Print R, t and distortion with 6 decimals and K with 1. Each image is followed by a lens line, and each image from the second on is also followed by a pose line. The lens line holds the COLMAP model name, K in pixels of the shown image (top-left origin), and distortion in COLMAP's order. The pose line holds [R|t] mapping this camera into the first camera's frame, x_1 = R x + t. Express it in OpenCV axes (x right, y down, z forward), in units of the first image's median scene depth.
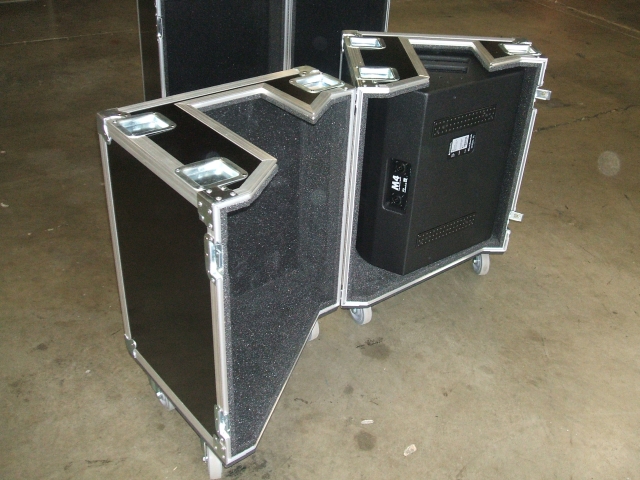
lens RADIAL K [[701.6, 0, 320.0], [0, 701.6, 240.0], [0, 0, 1]] dist [-0.112938, 0.020528]
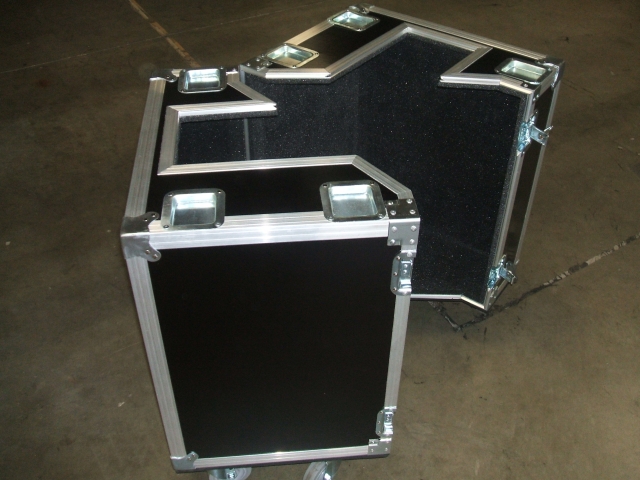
lens RADIAL K [[701.6, 0, 320.0], [0, 701.6, 240.0], [0, 0, 1]] dist [-0.112938, 0.020528]
pose [[0.536023, -0.566399, 0.625997, -0.699475], [0.463190, 0.817262, 0.342838, -0.344567], [-0.705786, 0.106186, 0.700422, 0.338894]]
